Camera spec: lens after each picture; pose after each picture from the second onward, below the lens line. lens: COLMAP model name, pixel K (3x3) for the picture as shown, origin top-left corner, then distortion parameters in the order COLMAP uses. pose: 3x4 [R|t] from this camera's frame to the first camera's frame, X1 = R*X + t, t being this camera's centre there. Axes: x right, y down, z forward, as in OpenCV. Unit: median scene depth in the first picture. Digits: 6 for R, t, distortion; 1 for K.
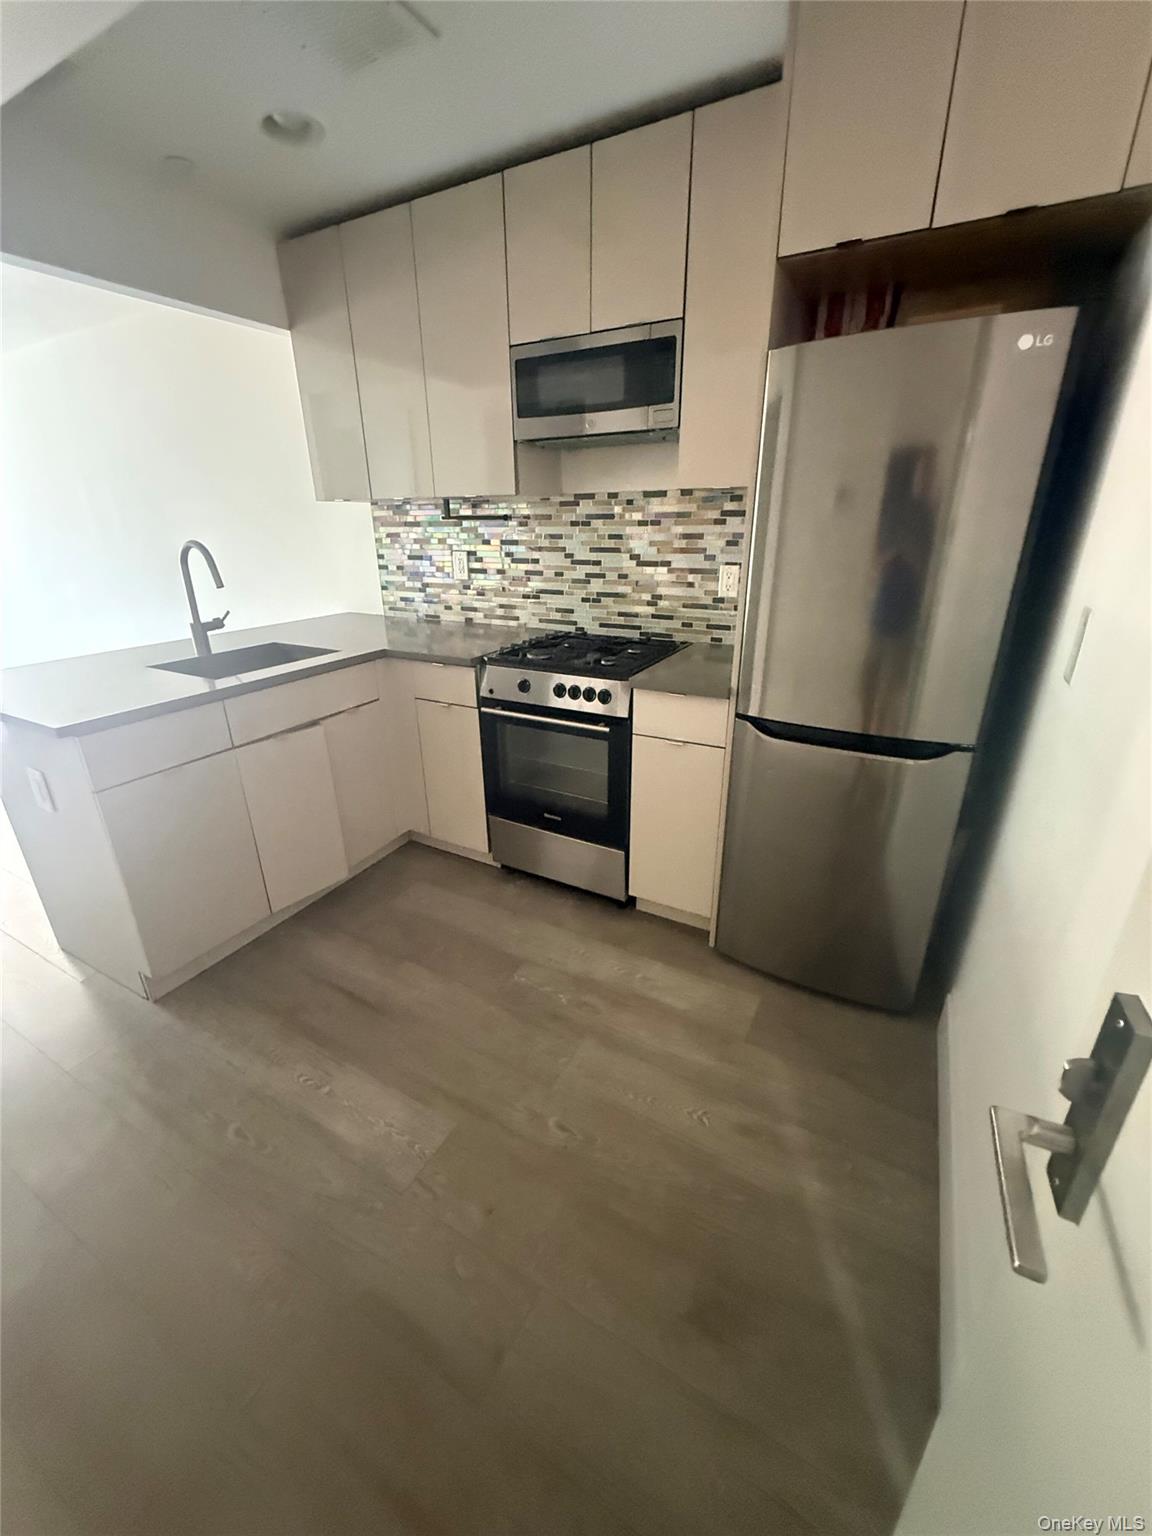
lens RADIAL K [[639.1, 0, 574.5], [0, 639.1, 786.3], [0, 0, 1]] dist [0.001674, 0.000057]
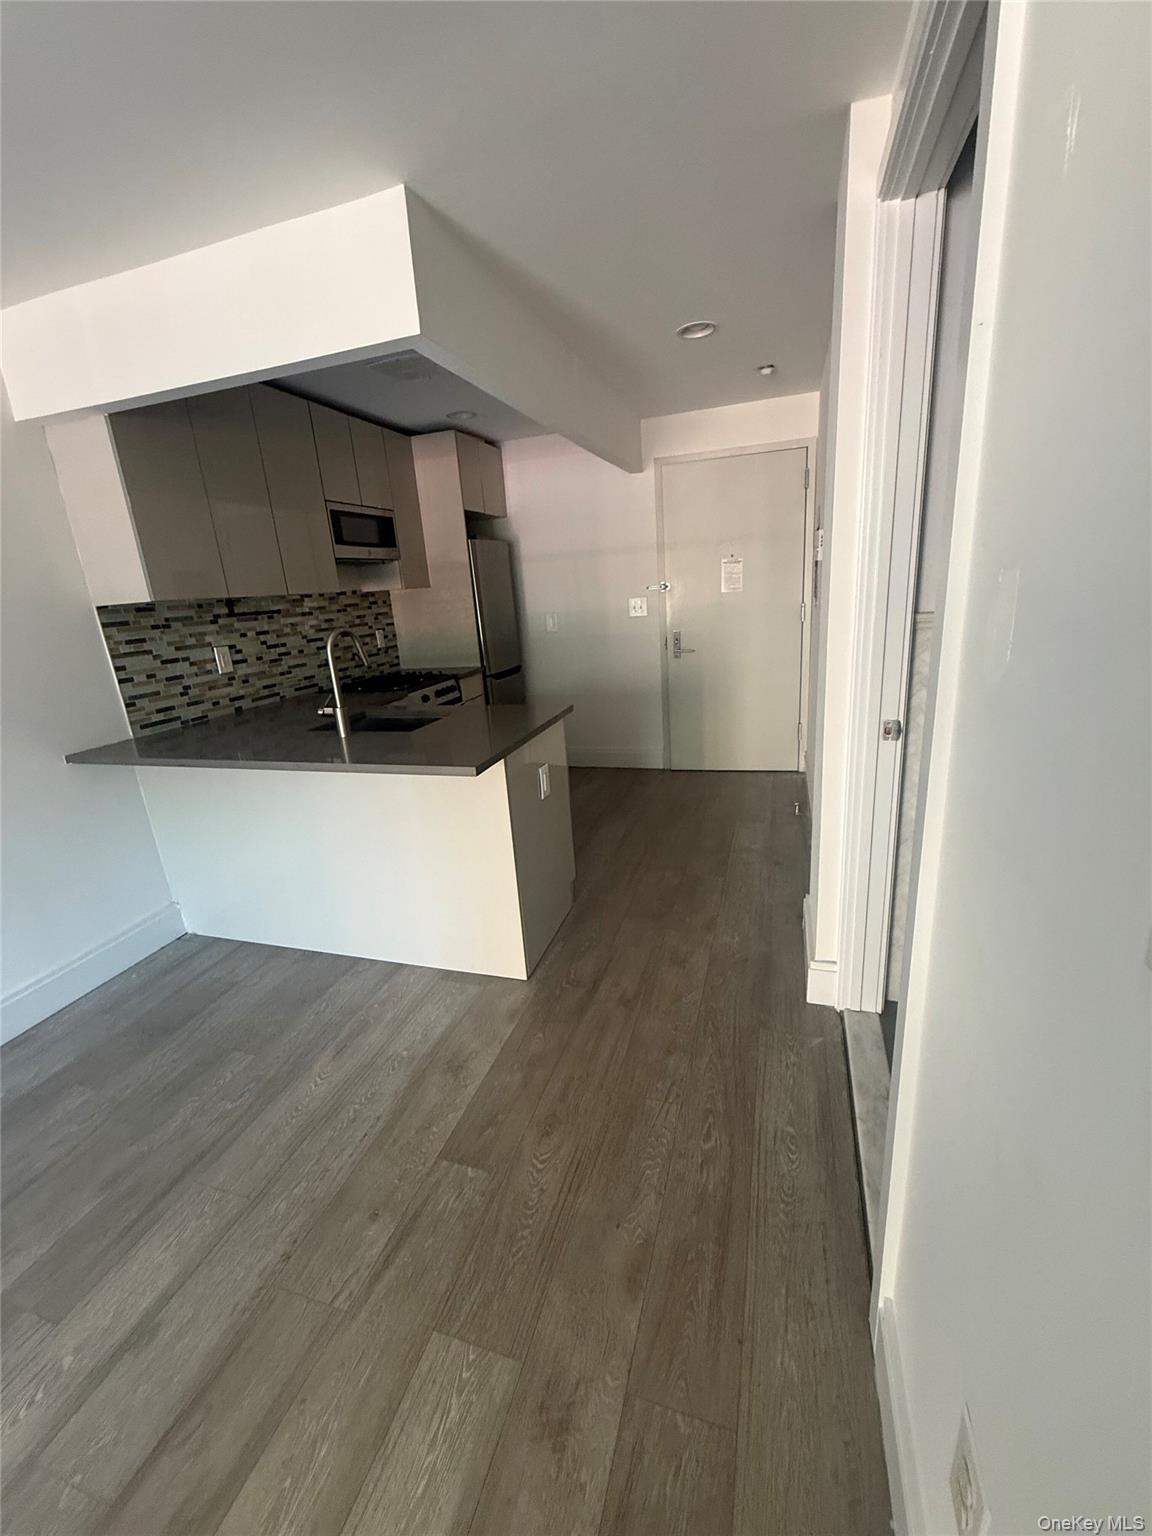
lens RADIAL K [[620.9, 0, 576.0], [0, 620.9, 768.0], [0, 0, 1]] dist [-0.000498, -0.000048]
pose [[-0.214395, -0.249413, 0.944367, -1.314130], [0.446237, 0.835038, 0.321845, -0.269257], [-0.868854, 0.490413, -0.067731, 0.660113]]
